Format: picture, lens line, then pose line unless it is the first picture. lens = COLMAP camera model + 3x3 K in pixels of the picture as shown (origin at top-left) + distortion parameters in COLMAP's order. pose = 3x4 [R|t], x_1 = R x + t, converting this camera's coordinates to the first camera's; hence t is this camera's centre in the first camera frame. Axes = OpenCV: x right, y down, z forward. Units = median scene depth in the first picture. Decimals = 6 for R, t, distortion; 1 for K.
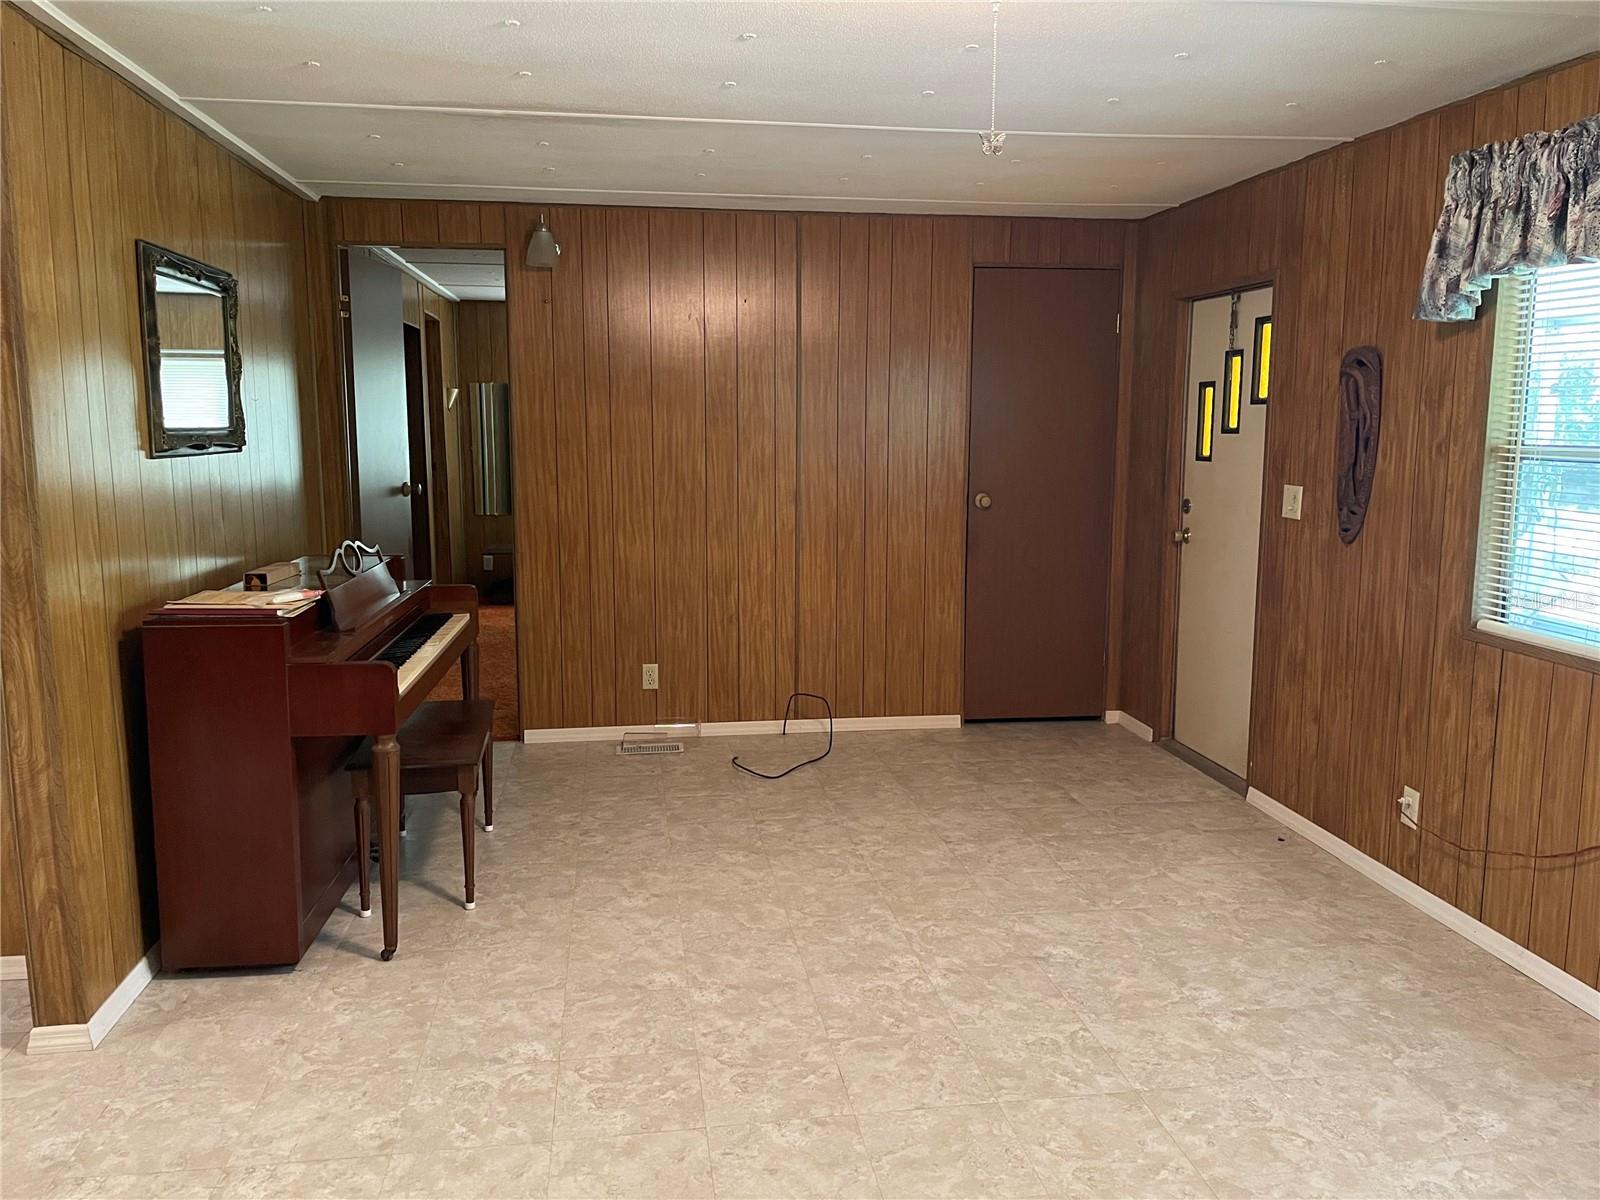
lens RADIAL K [[1205.9, 0, 800.0], [0, 1205.9, 604.7], [0, 0, 1]] dist [0.080273, -0.106338]
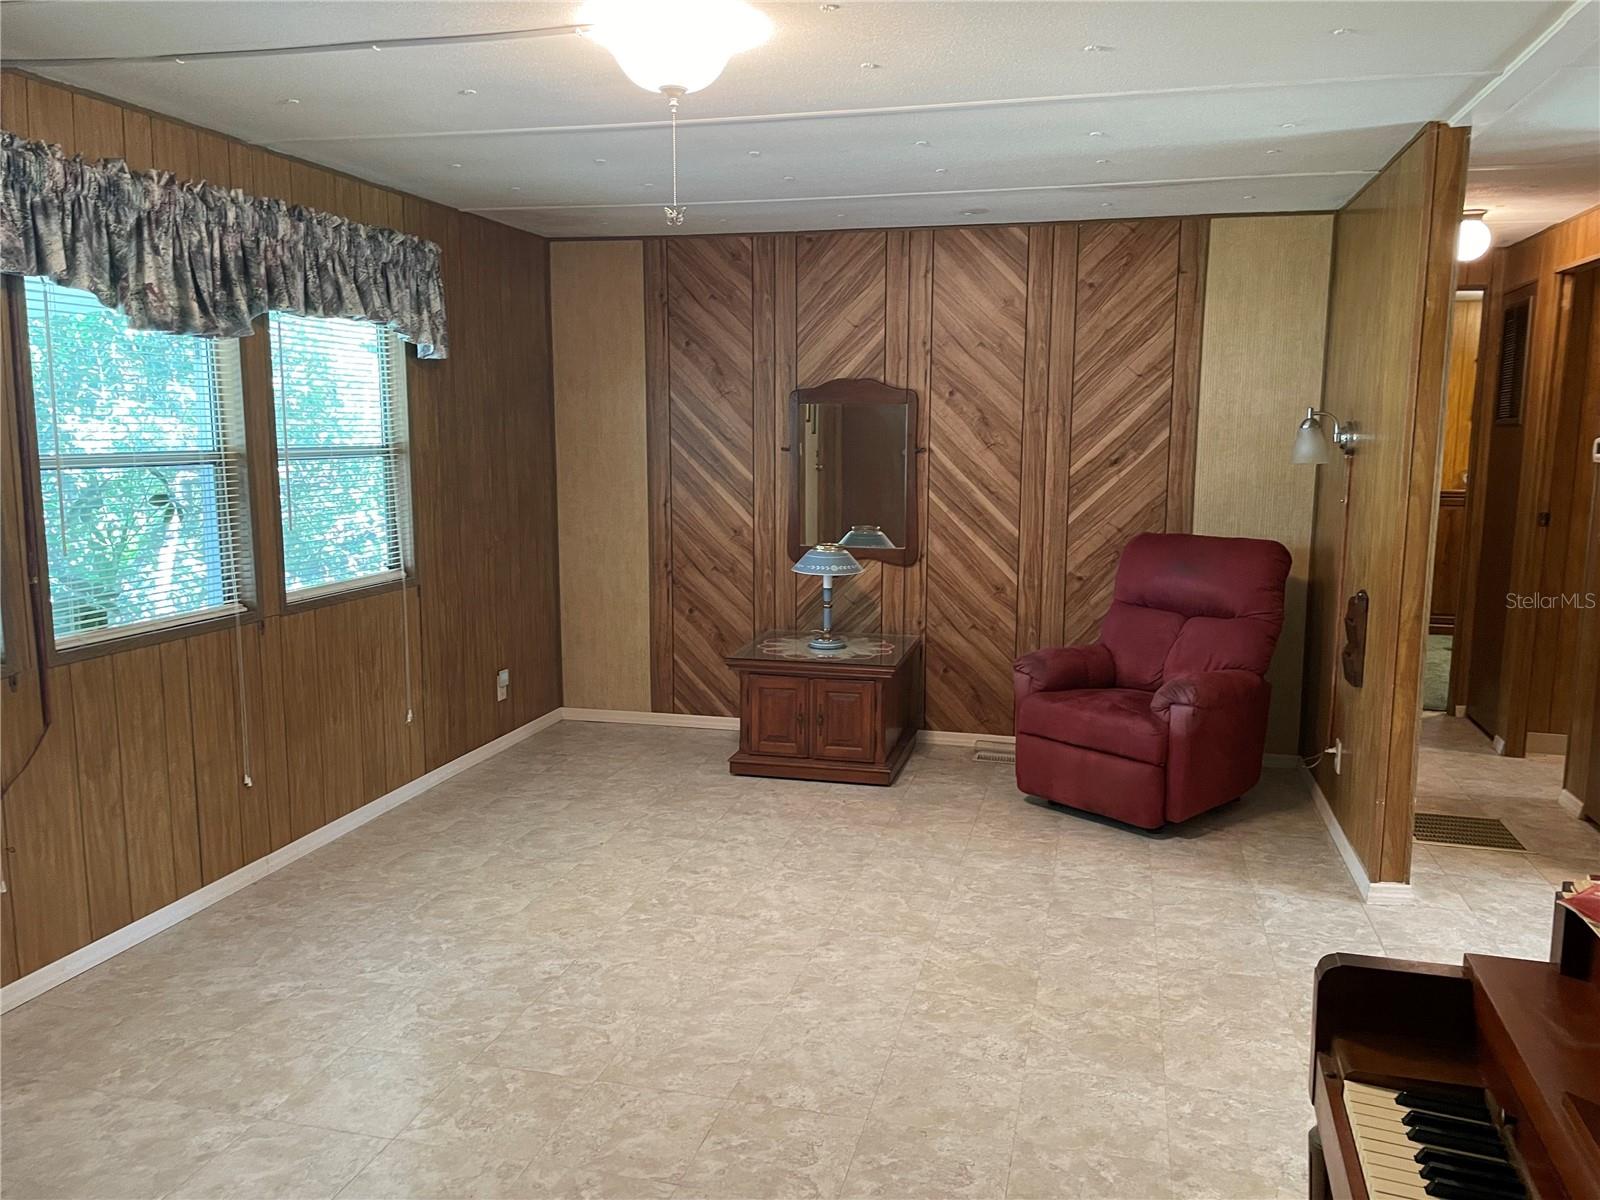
lens RADIAL K [[1205.9, 0, 802.6], [0, 1205.9, 595.2], [0, 0, 1]] dist [0.080273, -0.106338]
pose [[-0.920645, -0.062437, 0.385376, -0.387619], [0.051425, 0.959132, 0.278246, -0.283253], [-0.386999, 0.275984, -0.879809, 1.758675]]
